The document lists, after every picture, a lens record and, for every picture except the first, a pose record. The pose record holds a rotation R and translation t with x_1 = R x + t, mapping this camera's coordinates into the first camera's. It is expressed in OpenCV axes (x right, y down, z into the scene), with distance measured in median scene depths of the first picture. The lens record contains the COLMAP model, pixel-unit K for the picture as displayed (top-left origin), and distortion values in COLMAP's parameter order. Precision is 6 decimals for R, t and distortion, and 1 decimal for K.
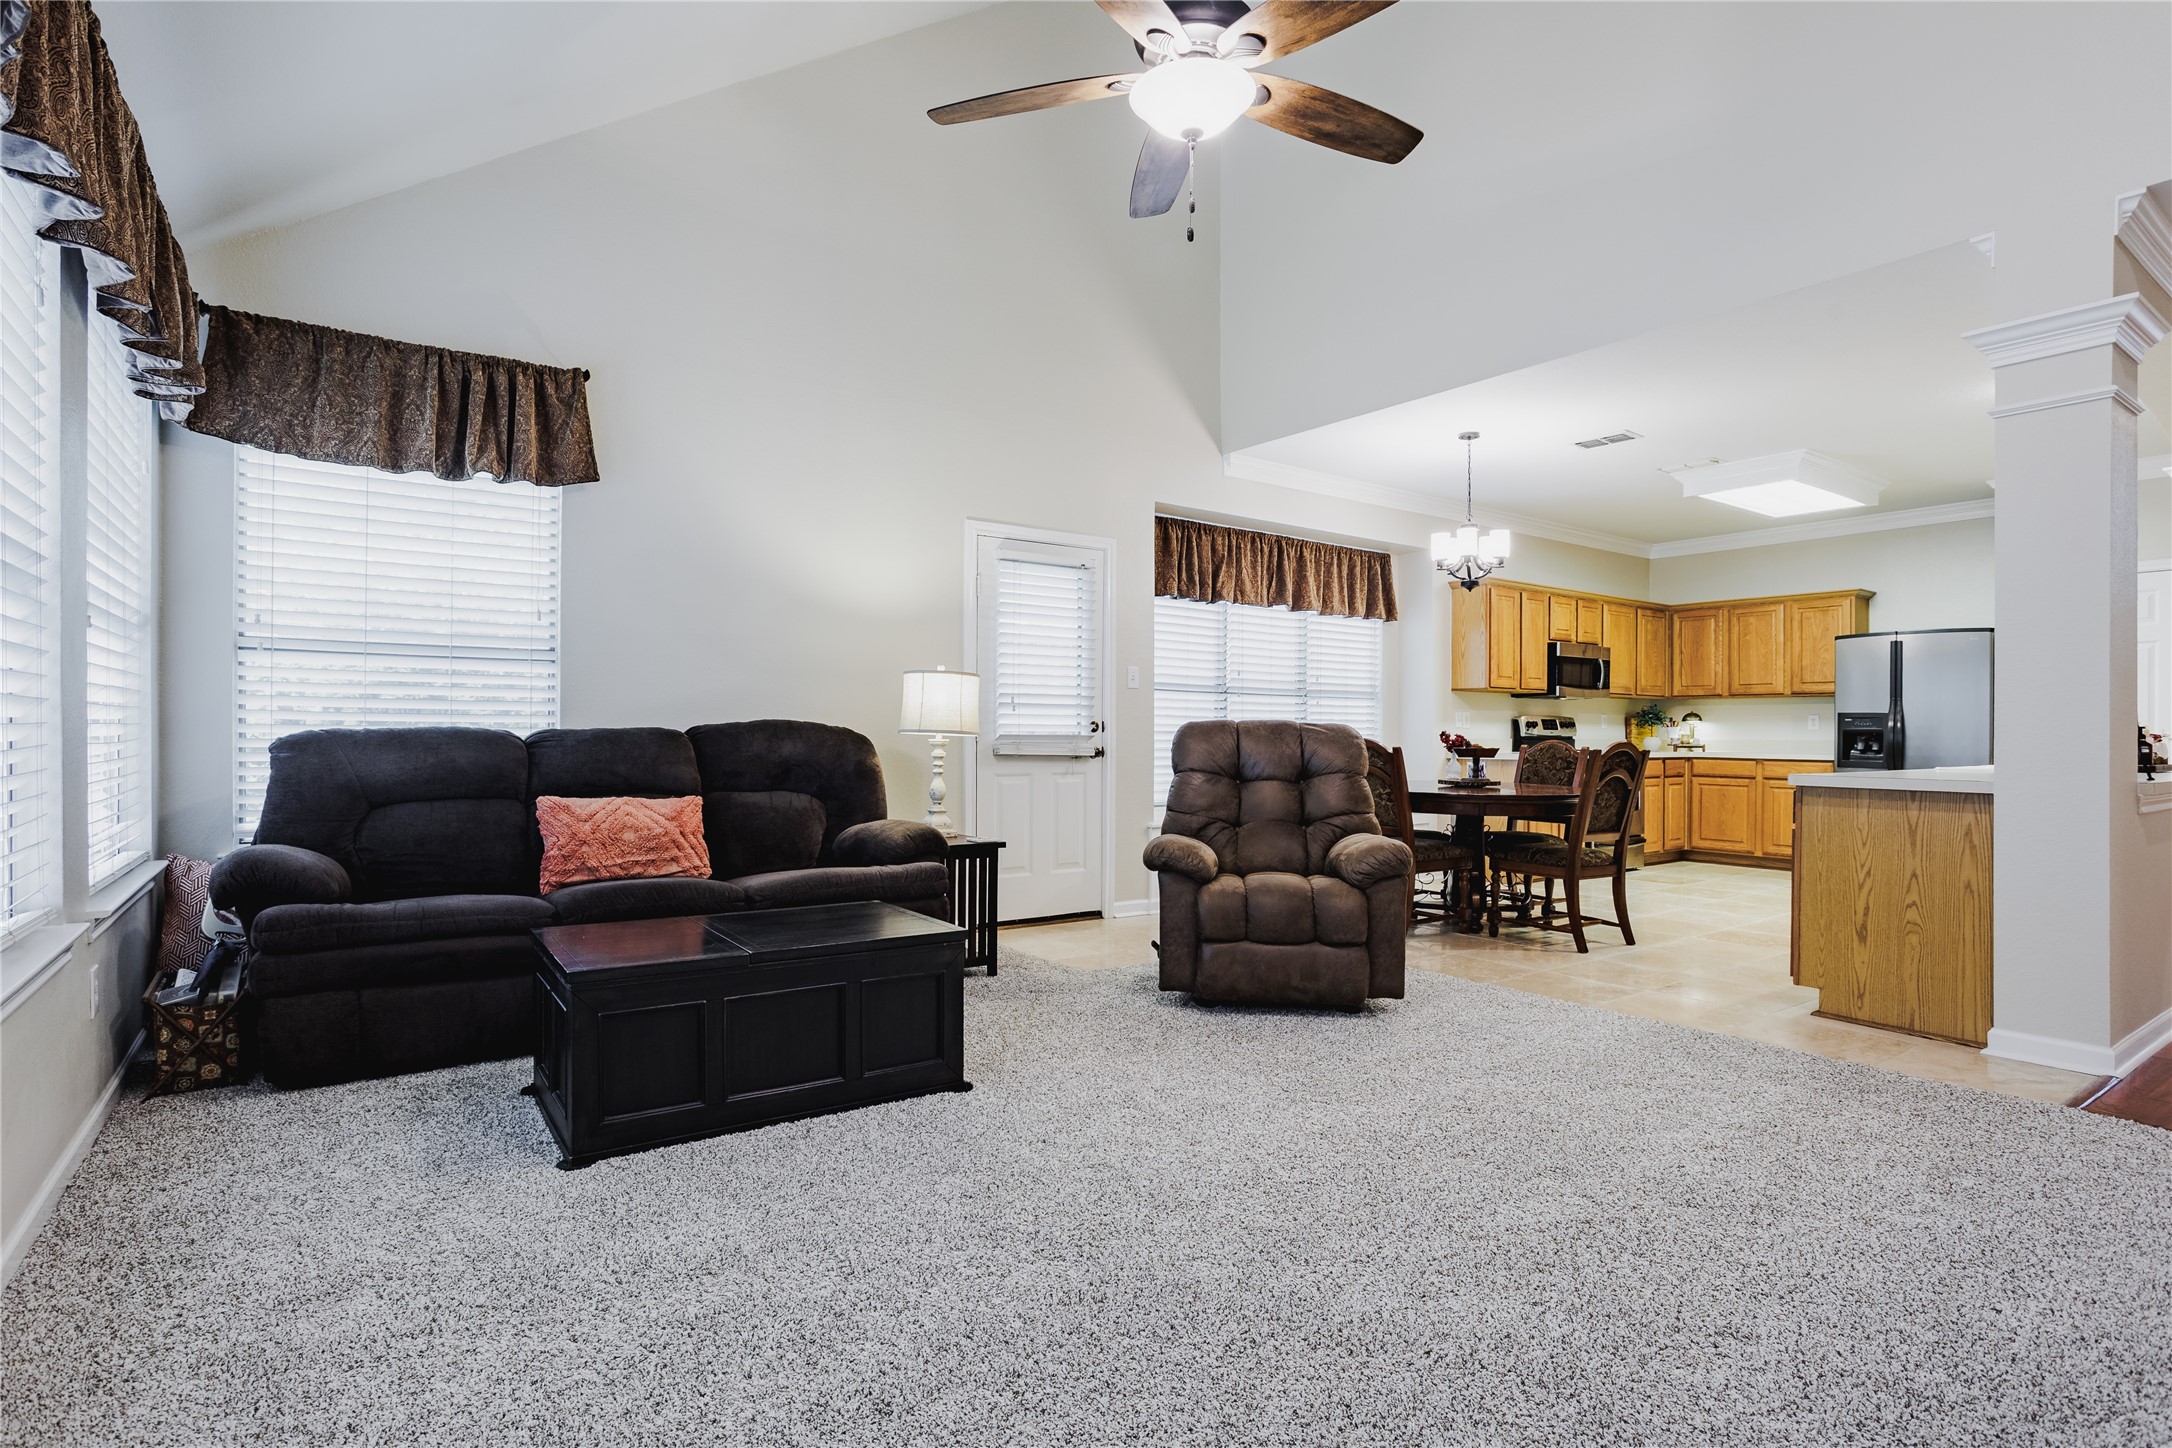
lens RADIAL K [[1115.5, 0, 1096.3], [0, 1115.5, 746.1], [0, 0, 1]] dist [-0.053879, 0.002678]
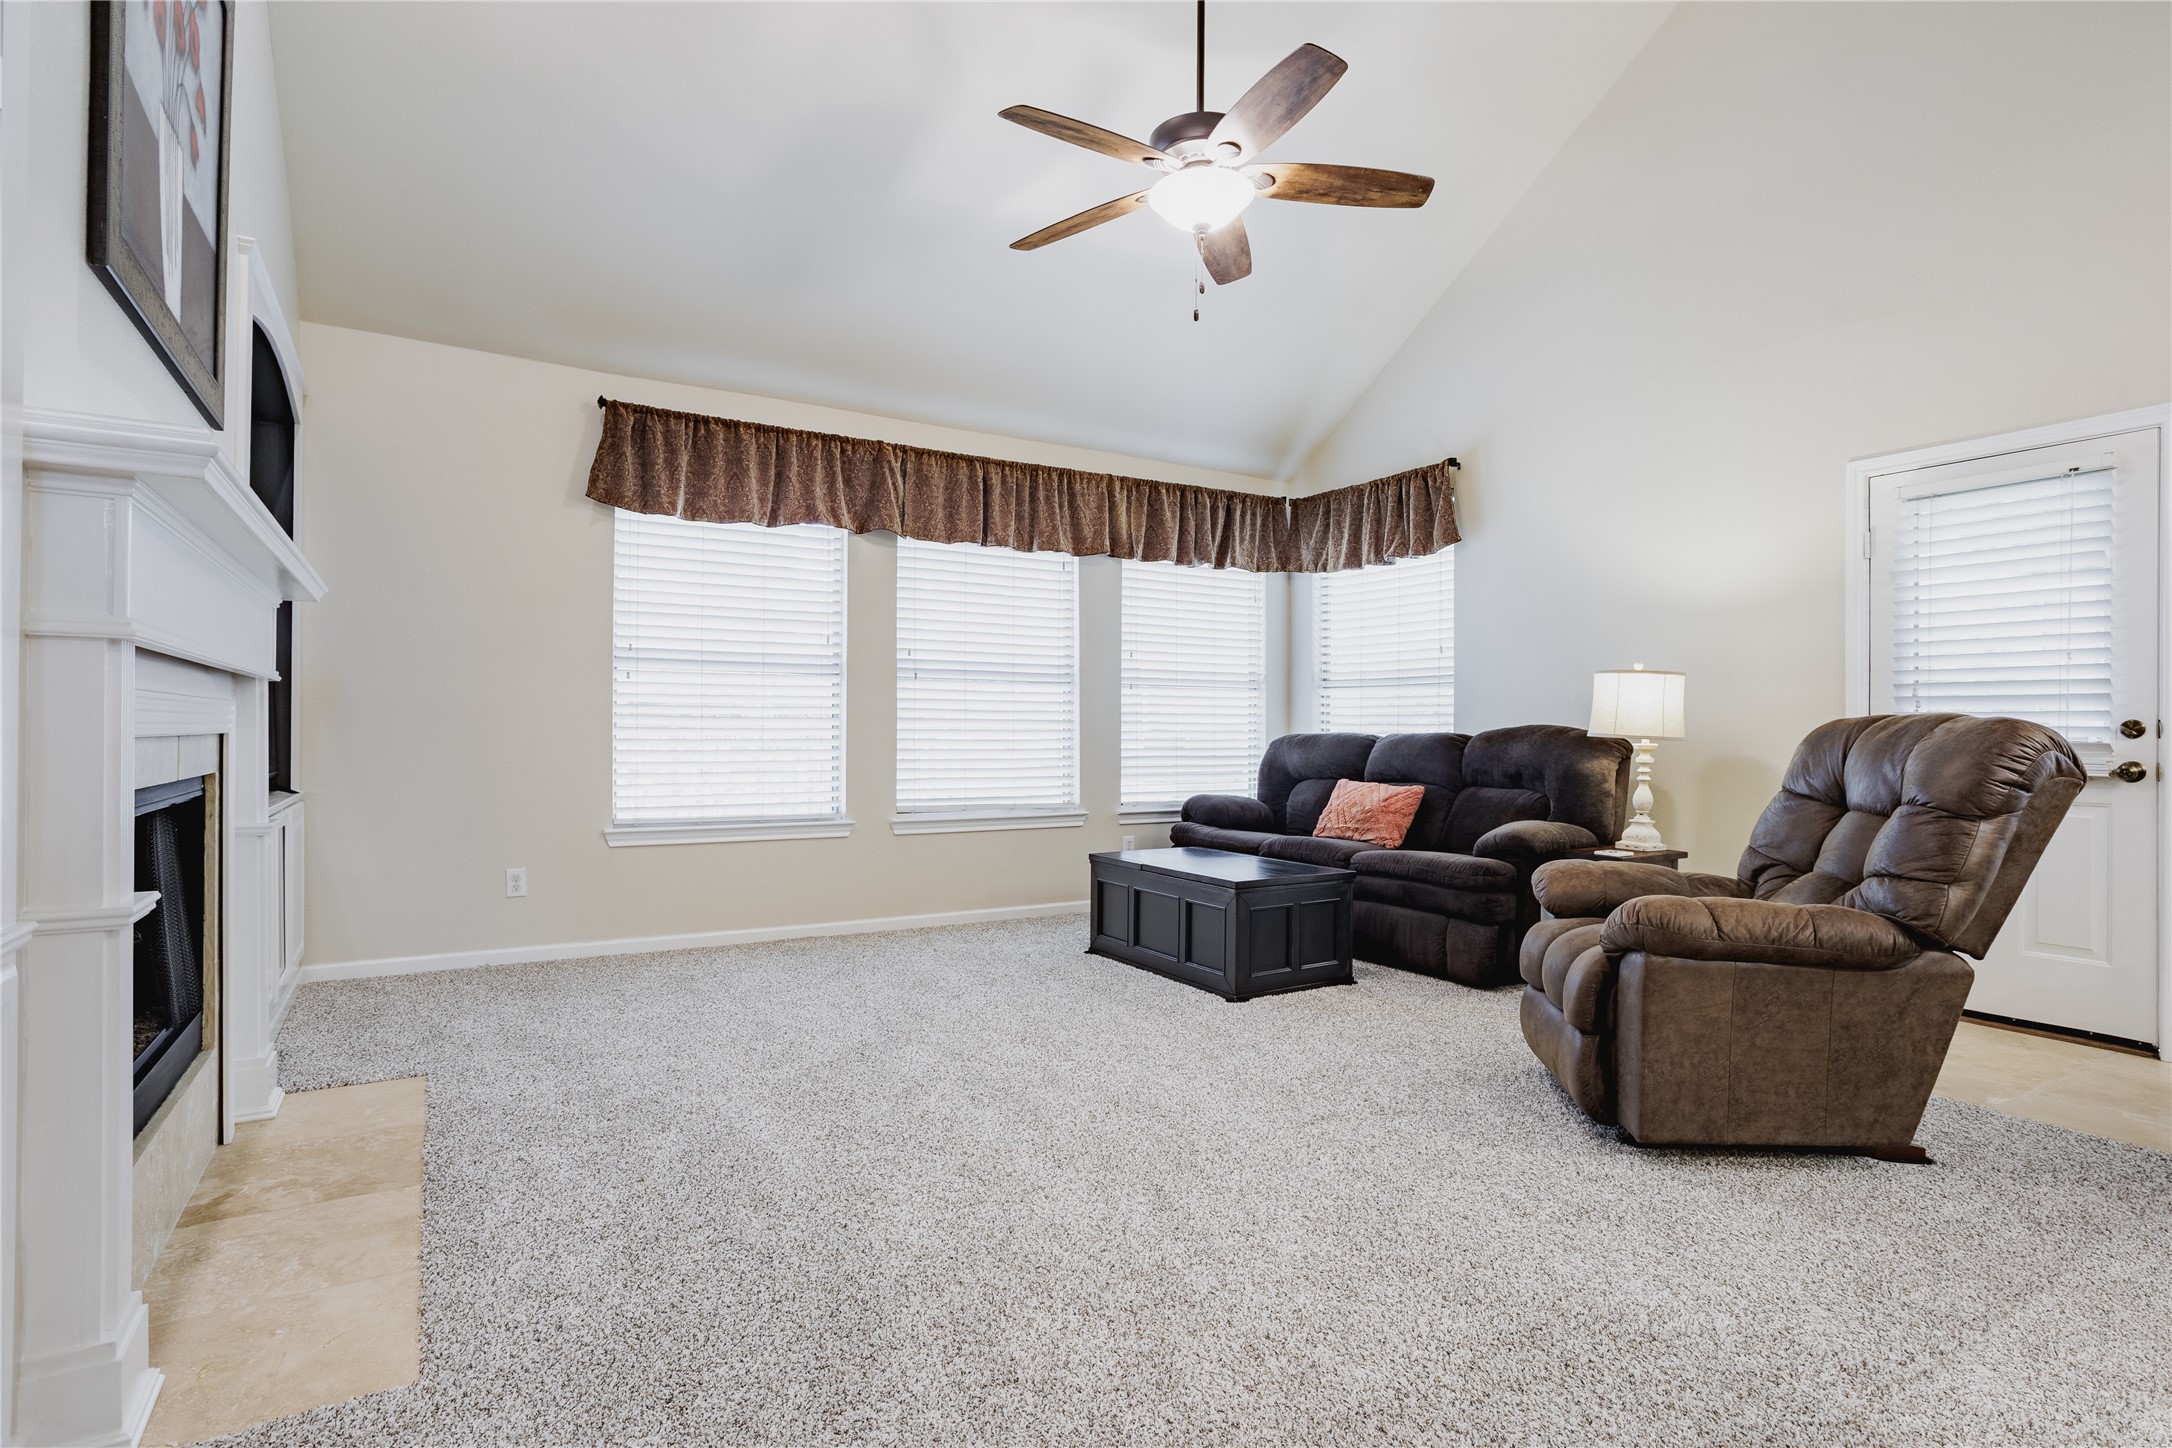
lens RADIAL K [[1115.5, 0, 1074.1], [0, 1115.5, 715.7], [0, 0, 1]] dist [-0.053879, 0.002678]
pose [[-0.084458, -0.019563, -0.996235, 0.503639], [-0.017203, 0.999687, -0.018172, -0.002883], [0.996279, 0.015604, -0.084768, 0.381262]]
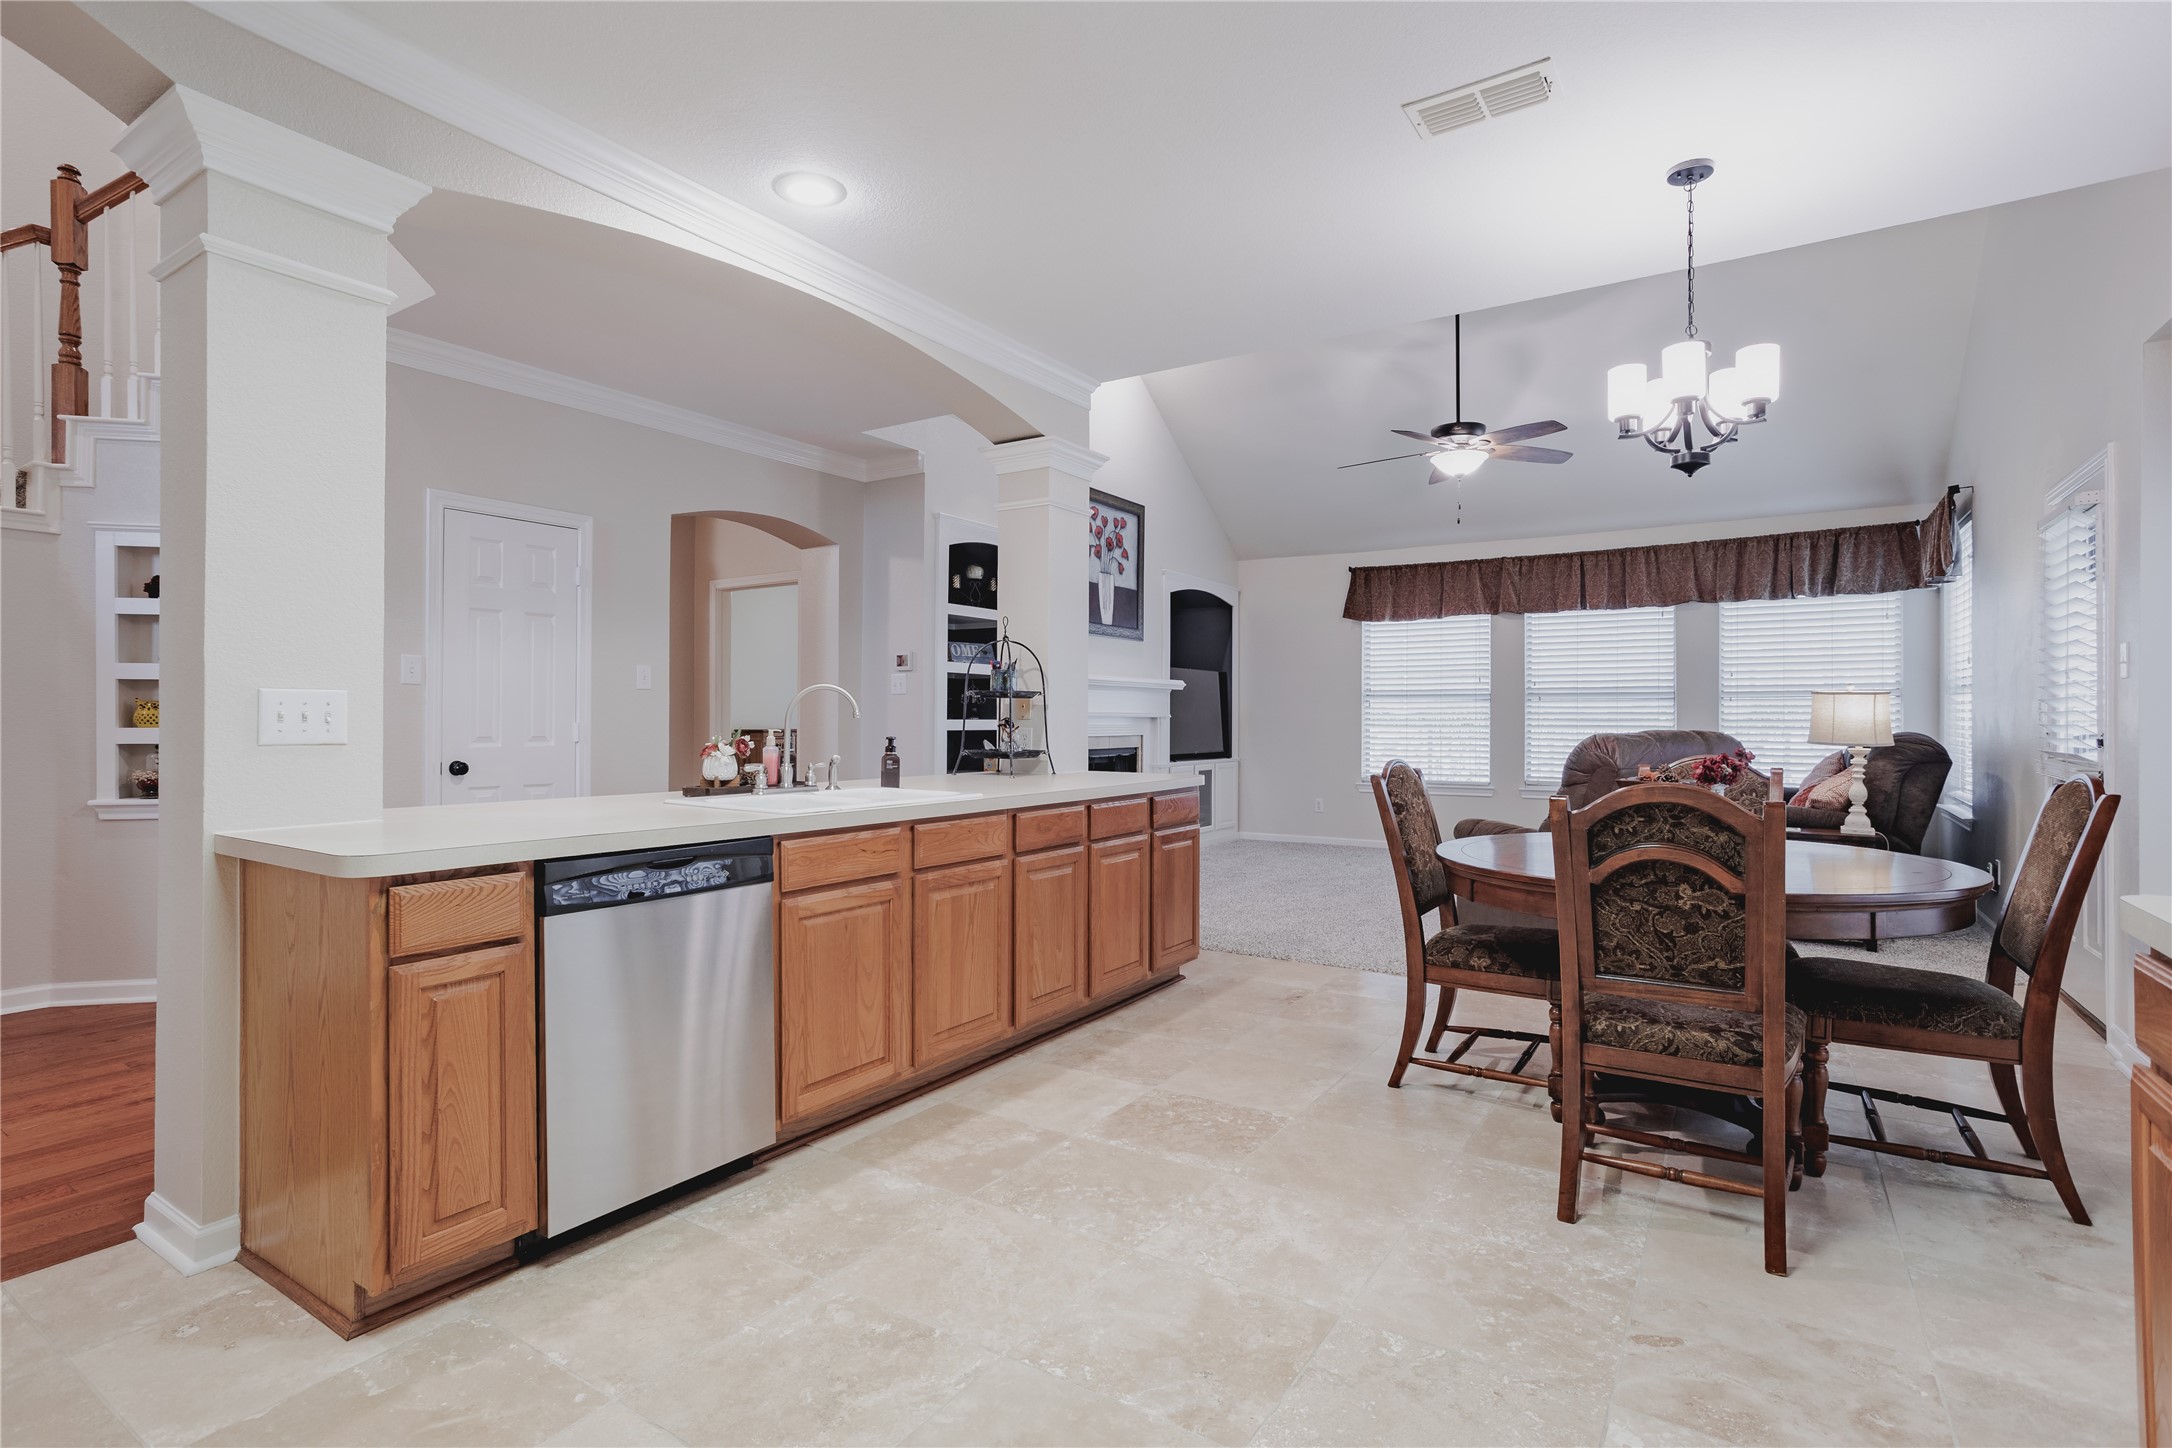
lens RADIAL K [[1048.9, 0, 1057.1], [0, 1048.9, 704.7], [0, 0, 1]] dist [-0.021083, 0.009602]
pose [[-0.944473, -0.010591, -0.328419, 0.623140], [-0.010433, 0.999943, -0.002244, -0.025532], [0.328424, 0.001307, -0.944529, 1.092371]]
